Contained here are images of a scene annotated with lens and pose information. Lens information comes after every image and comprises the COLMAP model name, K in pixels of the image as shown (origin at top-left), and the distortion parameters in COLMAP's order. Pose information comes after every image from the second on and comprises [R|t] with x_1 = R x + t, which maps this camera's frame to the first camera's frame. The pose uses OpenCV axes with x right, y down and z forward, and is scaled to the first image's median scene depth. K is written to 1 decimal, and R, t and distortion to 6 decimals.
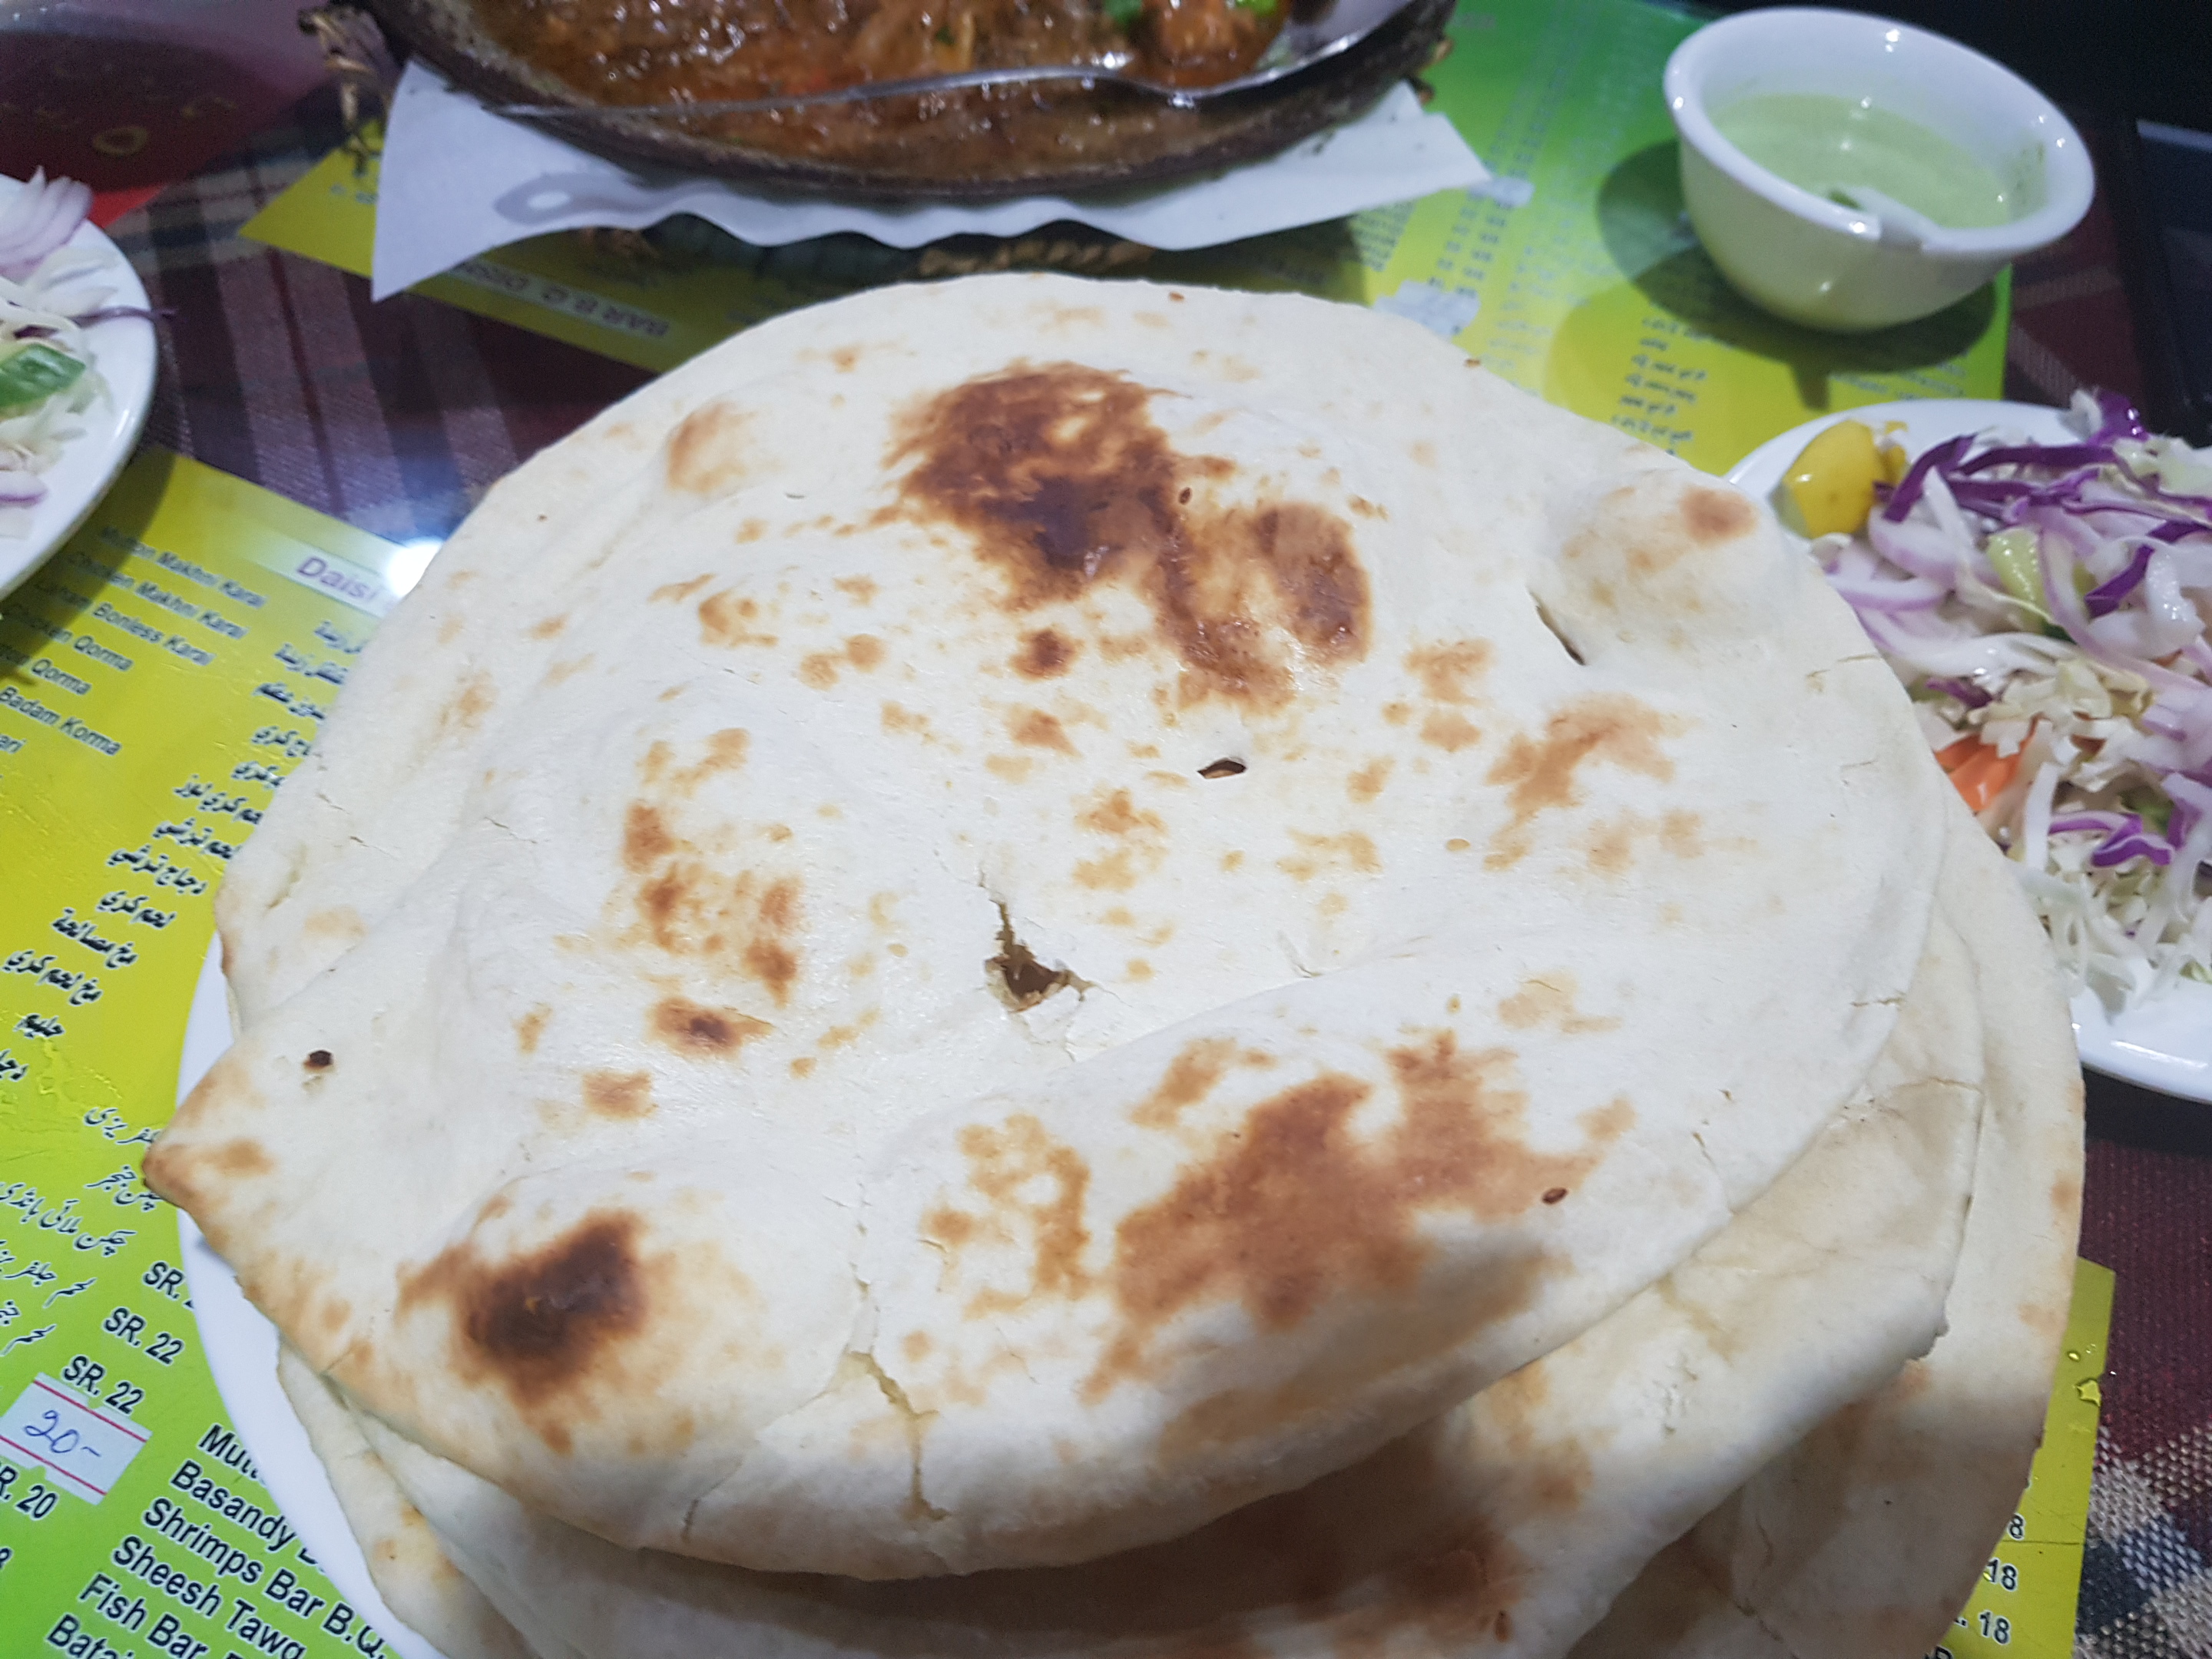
lens RADIAL K [[1901.6, 0, 1106.0], [0, 1901.6, 829.5], [0, 0, 1]] dist [0.010933, -0.009315]
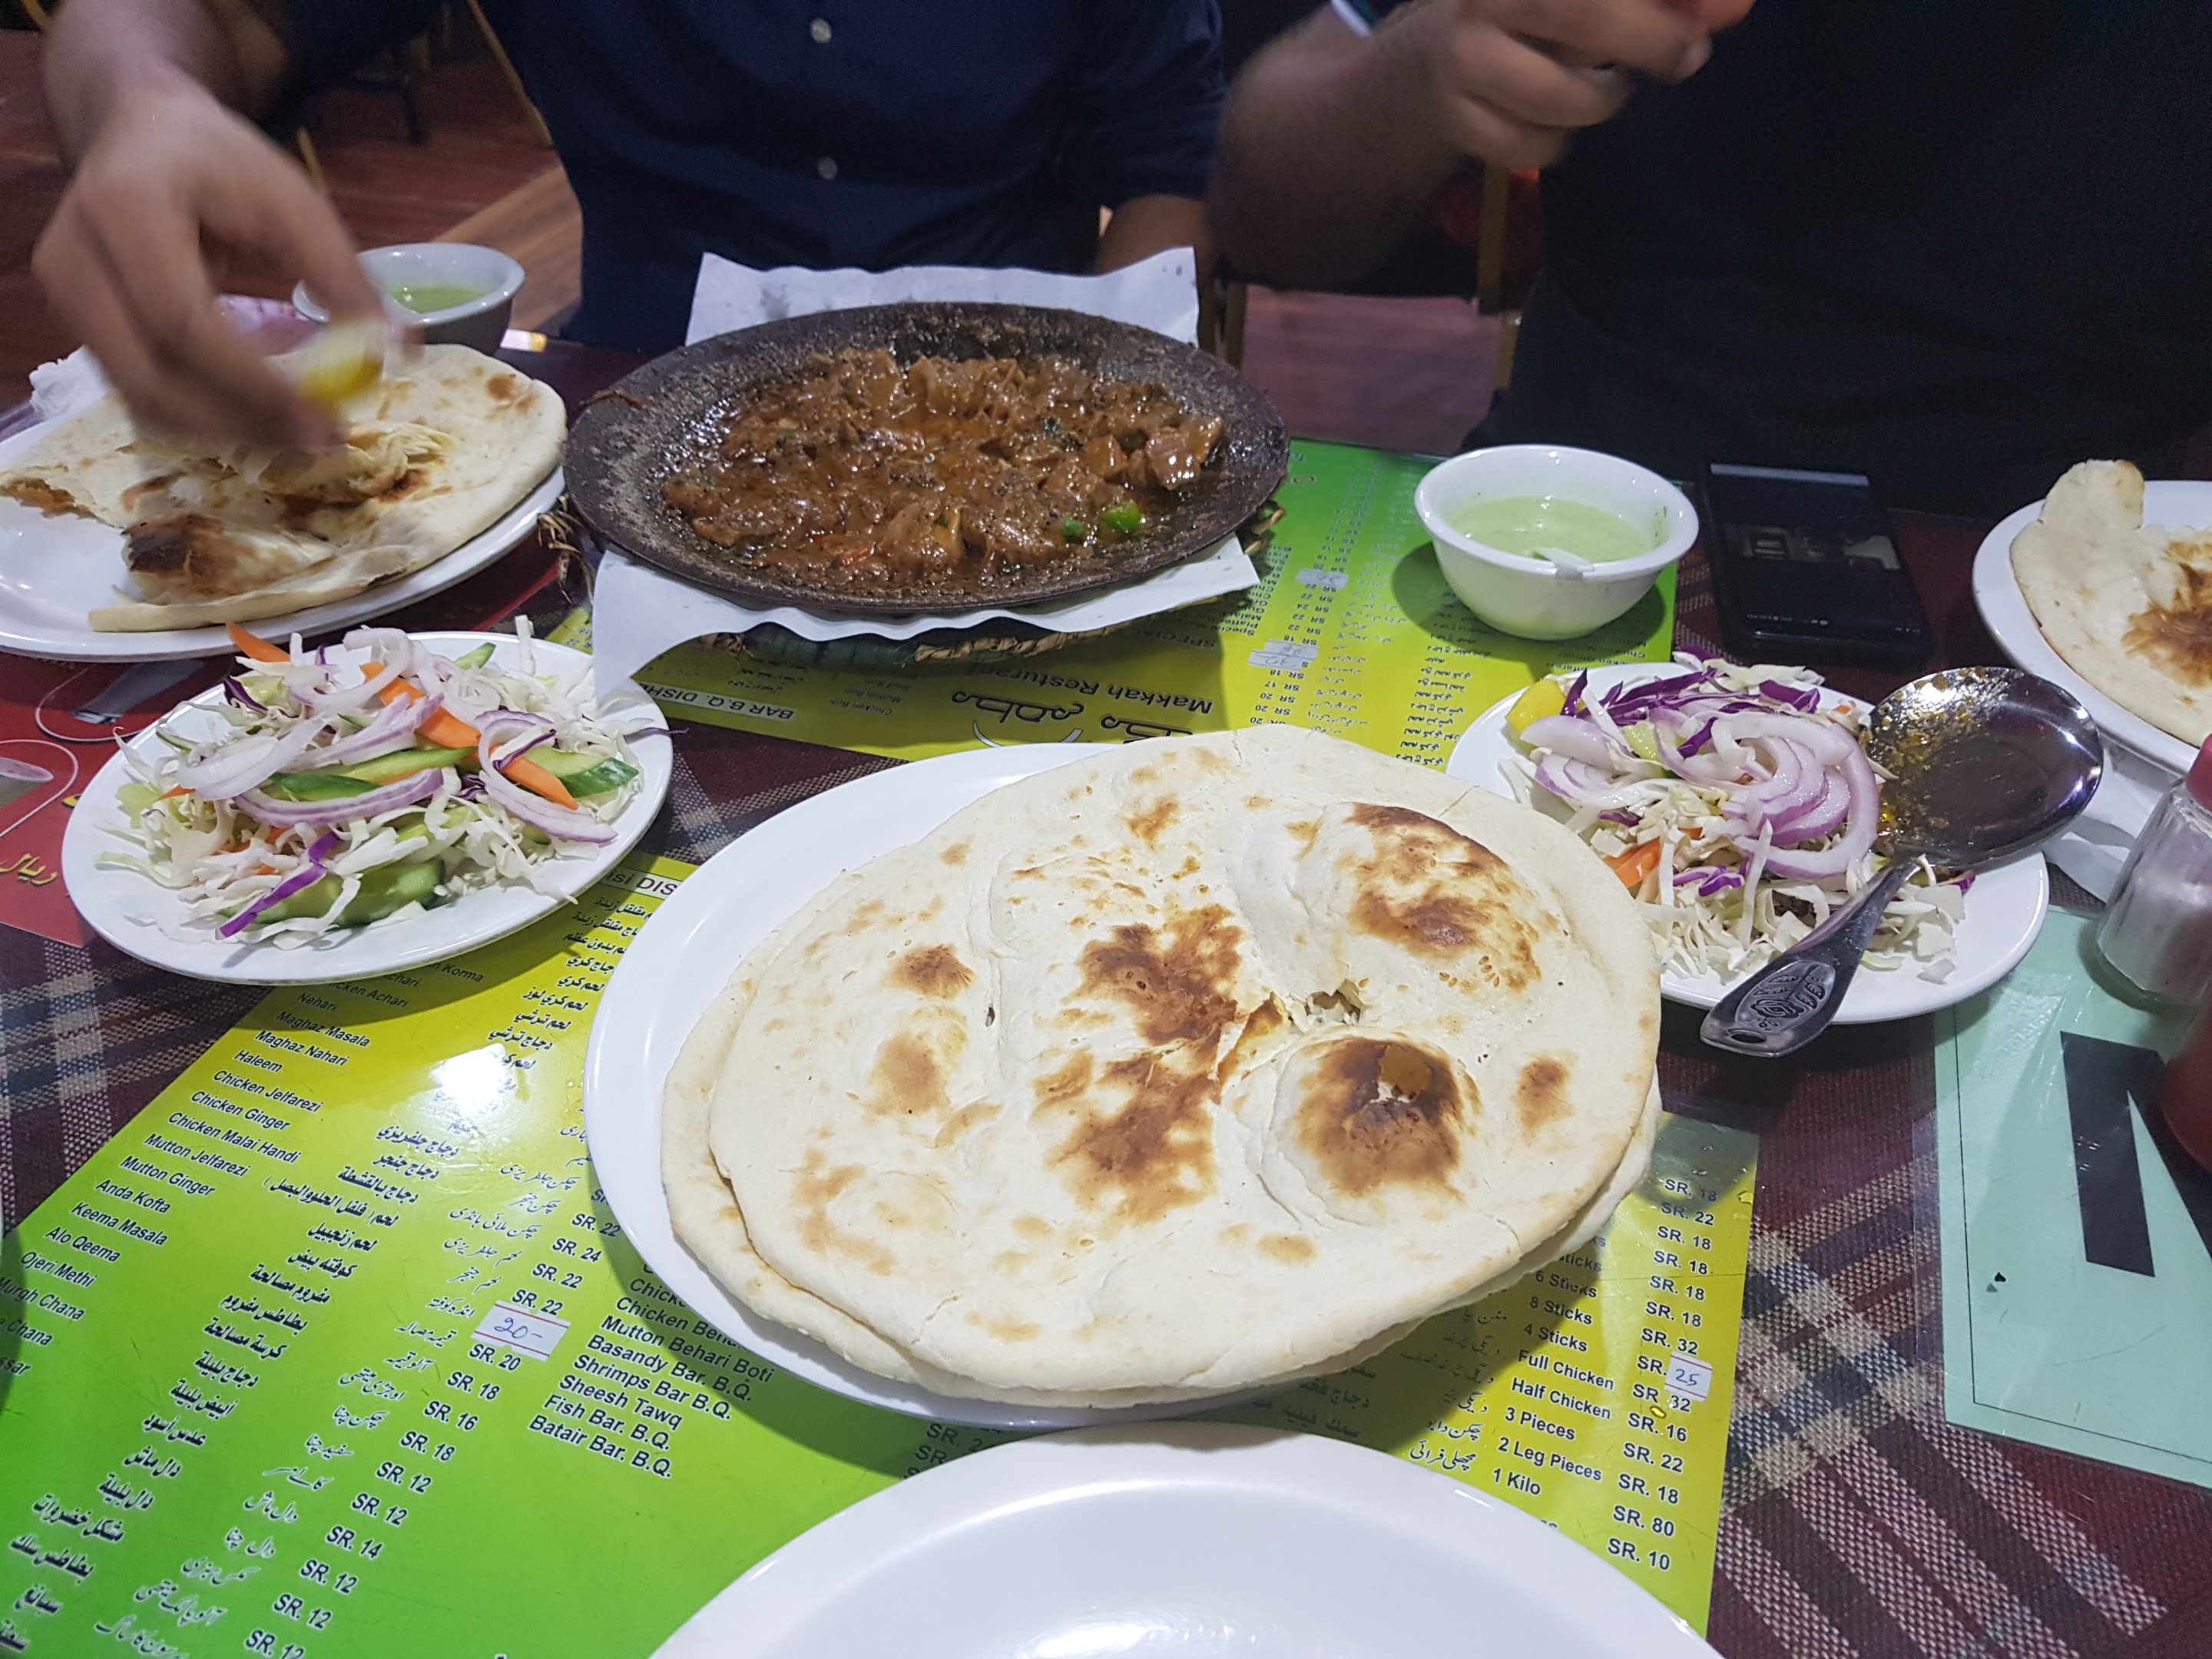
lens RADIAL K [[1954.3, 0, 1106.0], [0, 1954.3, 829.5], [0, 0, 1]] dist [0.177630, -0.000752]
pose [[0.994273, -0.105799, 0.015091, -0.015859], [0.106181, 0.961970, -0.251673, 0.327601], [0.012110, 0.251834, 0.967695, -0.659782]]
